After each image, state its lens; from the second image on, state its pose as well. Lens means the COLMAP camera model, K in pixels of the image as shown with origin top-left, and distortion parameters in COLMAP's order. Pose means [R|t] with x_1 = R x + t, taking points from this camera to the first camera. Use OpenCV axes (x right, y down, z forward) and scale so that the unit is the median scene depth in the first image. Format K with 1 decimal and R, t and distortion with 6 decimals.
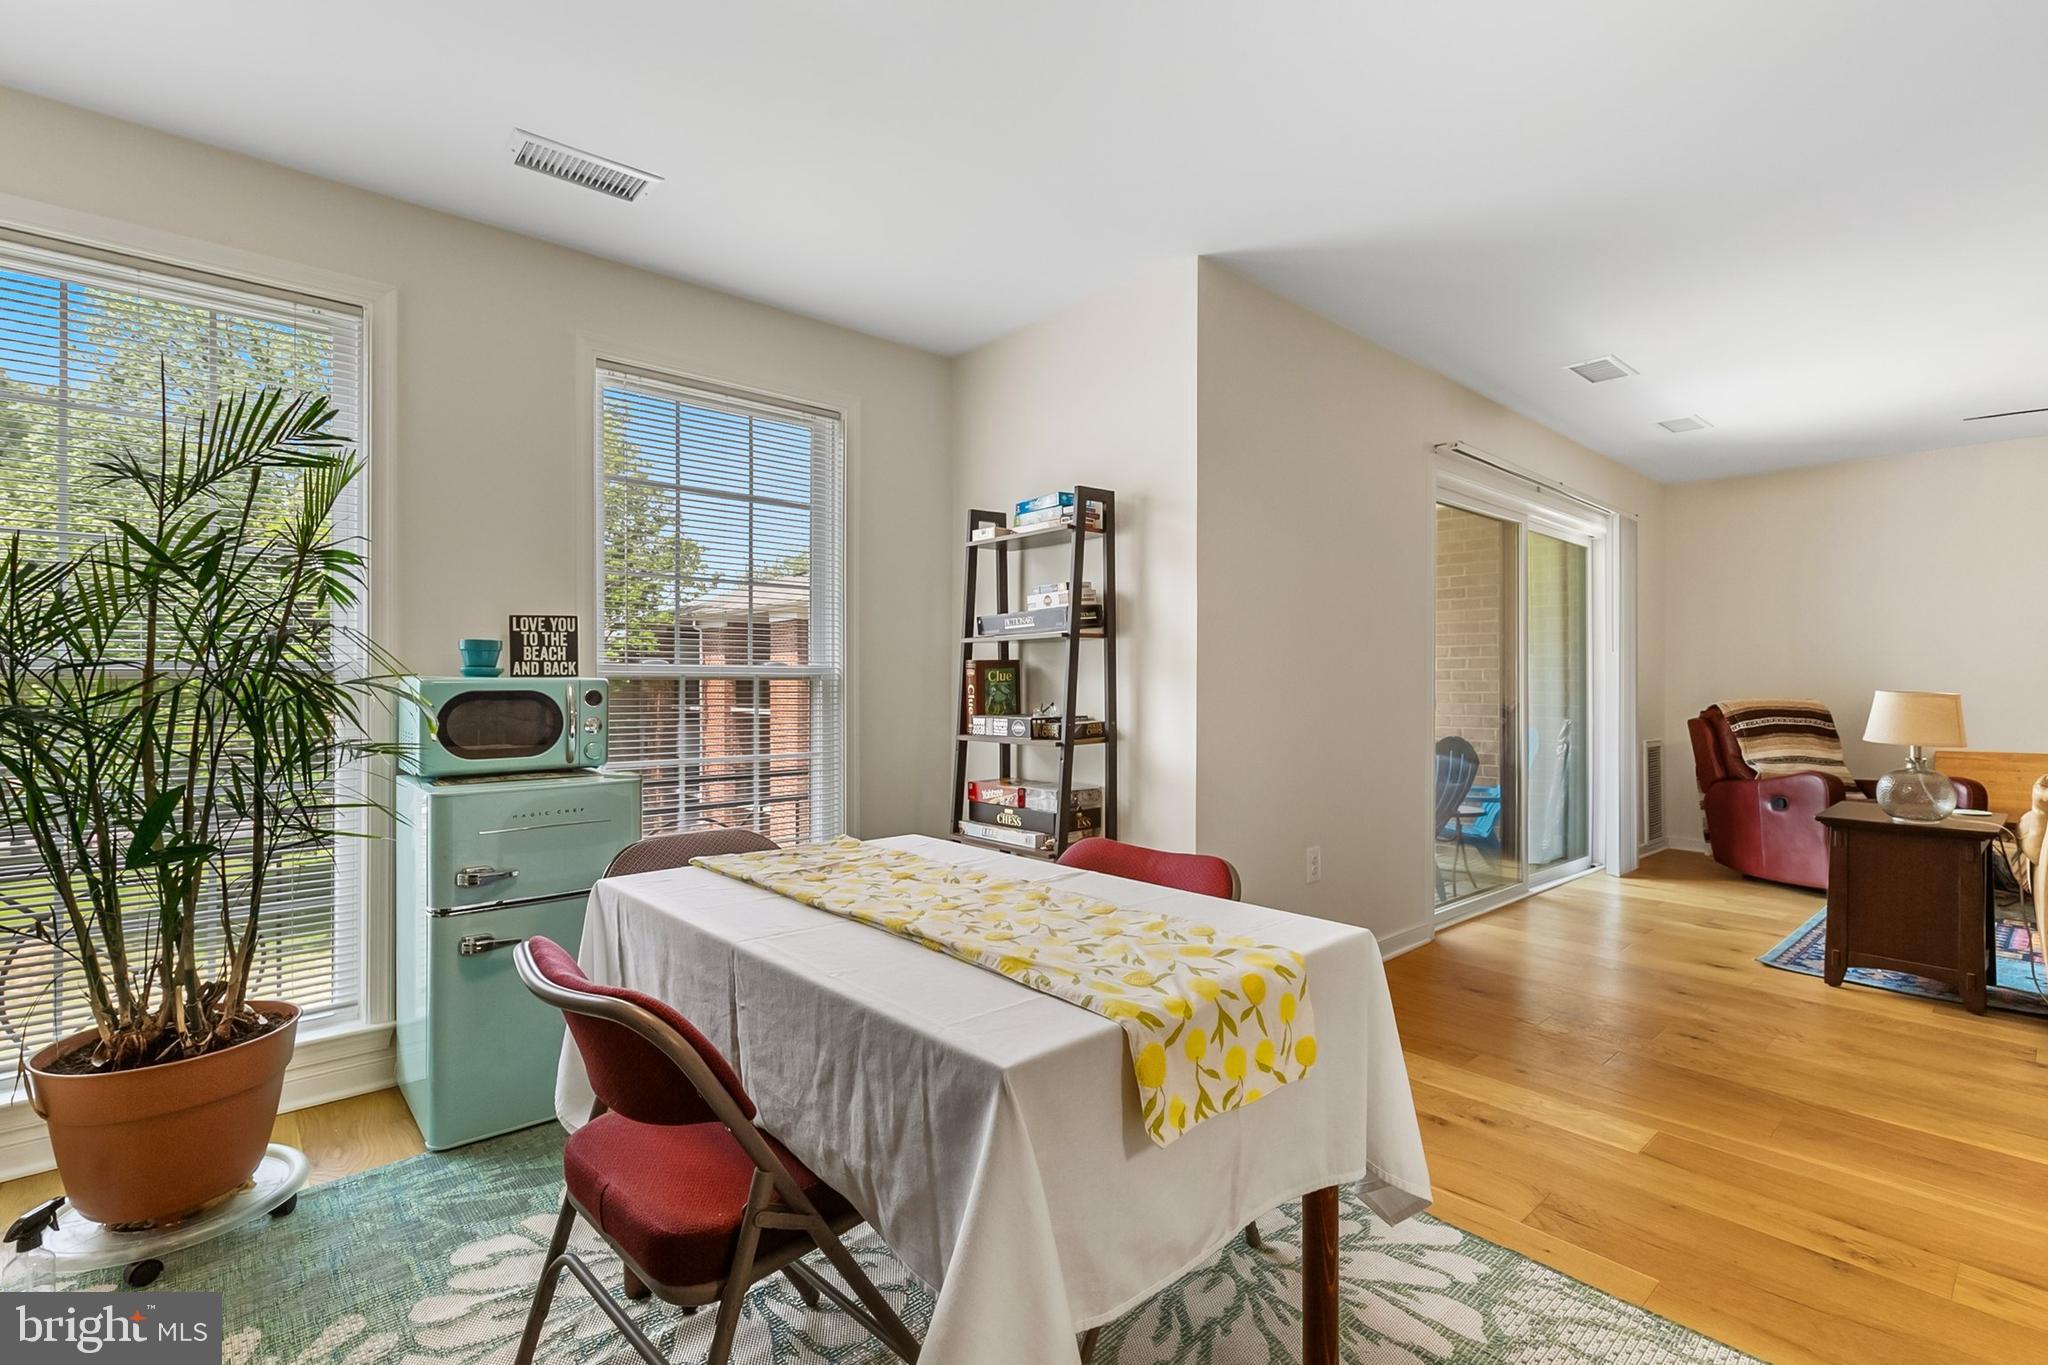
lens RADIAL K [[935.3, 0, 1020.4], [0, 935.3, 680.2], [0, 0, 1]] dist [0.011140, -0.002168]
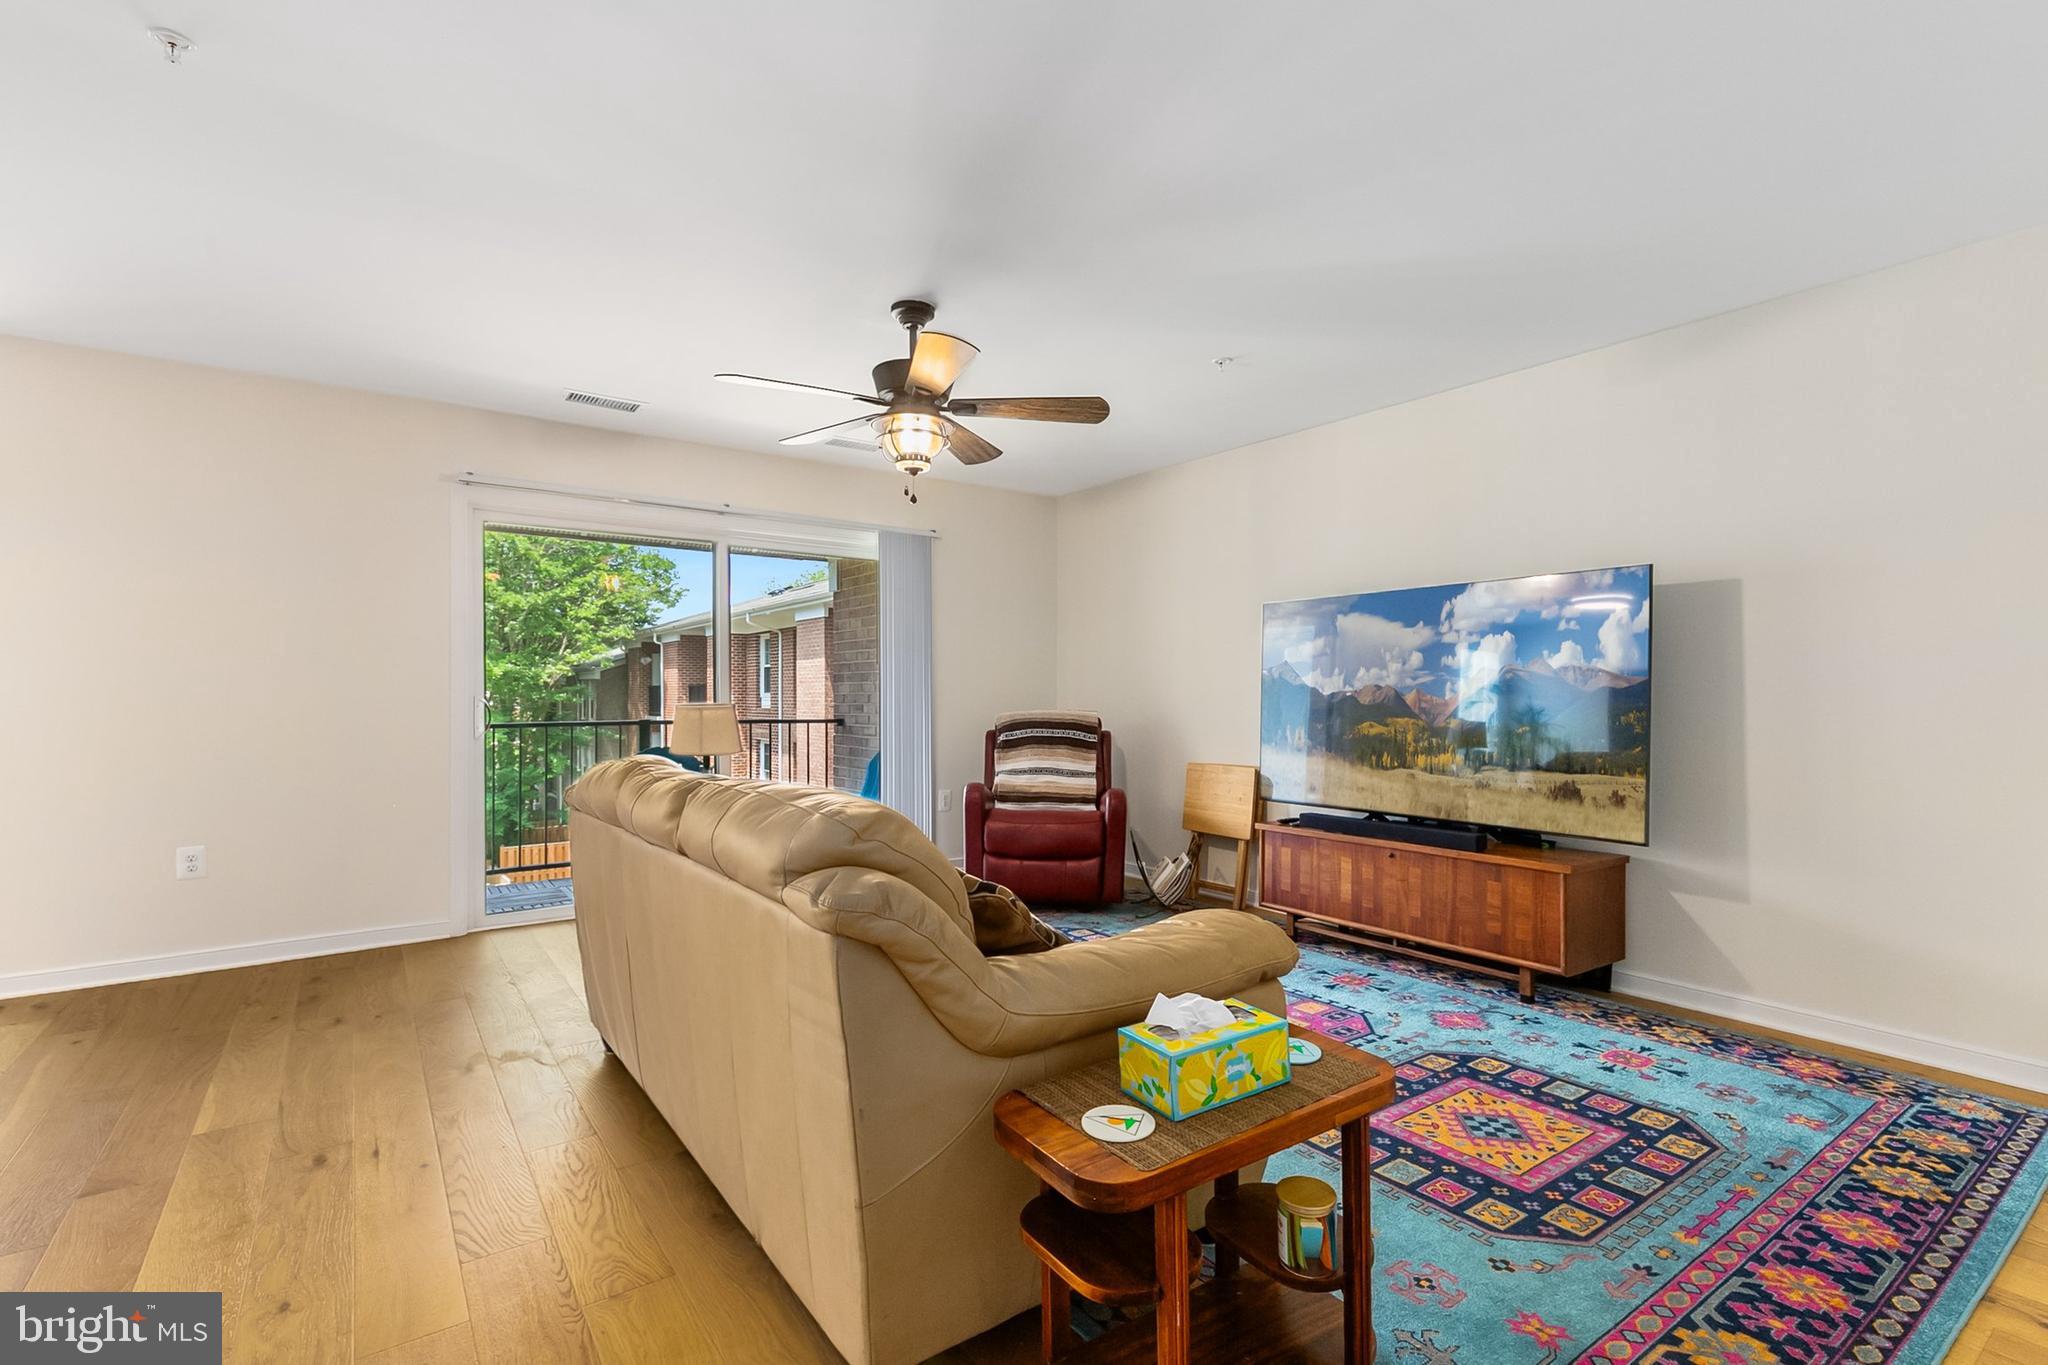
lens RADIAL K [[935.3, 0, 1009.0], [0, 935.3, 676.7], [0, 0, 1]] dist [0.011140, -0.002168]
pose [[0.994359, -0.005481, -0.105927, 1.841233], [0.003583, 0.999830, -0.018101, 0.002812], [0.106008, 0.017619, 0.994209, -0.011817]]
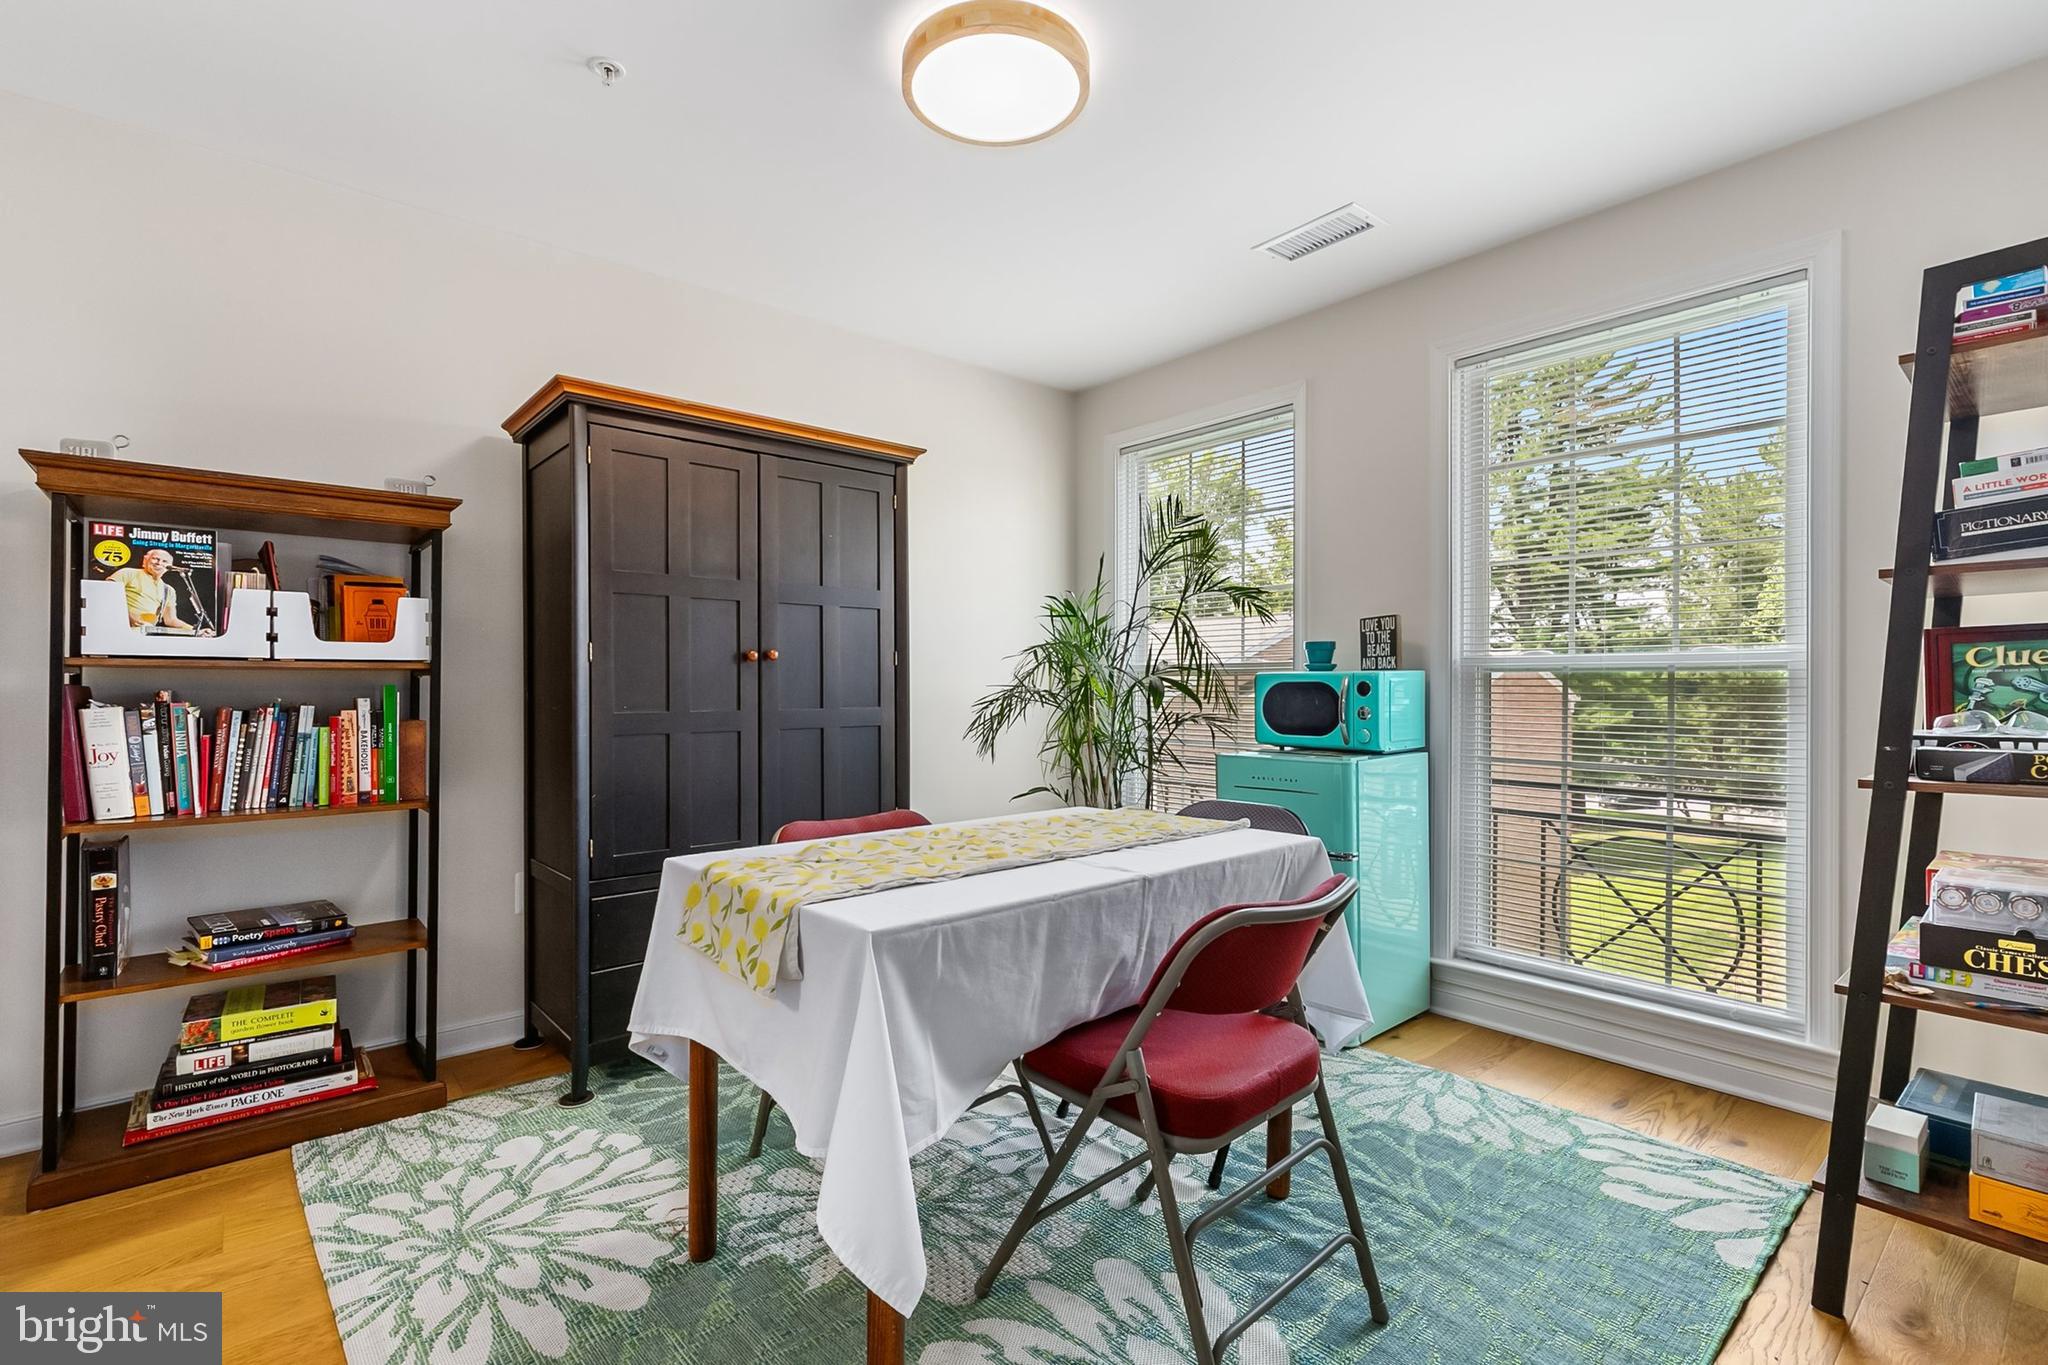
lens RADIAL K [[935.3, 0, 1007.6], [0, 935.3, 685.0], [0, 0, 1]] dist [0.011140, -0.002168]
pose [[-0.022091, -0.001295, -0.999755, 0.679205], [-0.001182, 0.999998, -0.001269, 0.016944], [0.999755, 0.001154, -0.022093, 0.611186]]
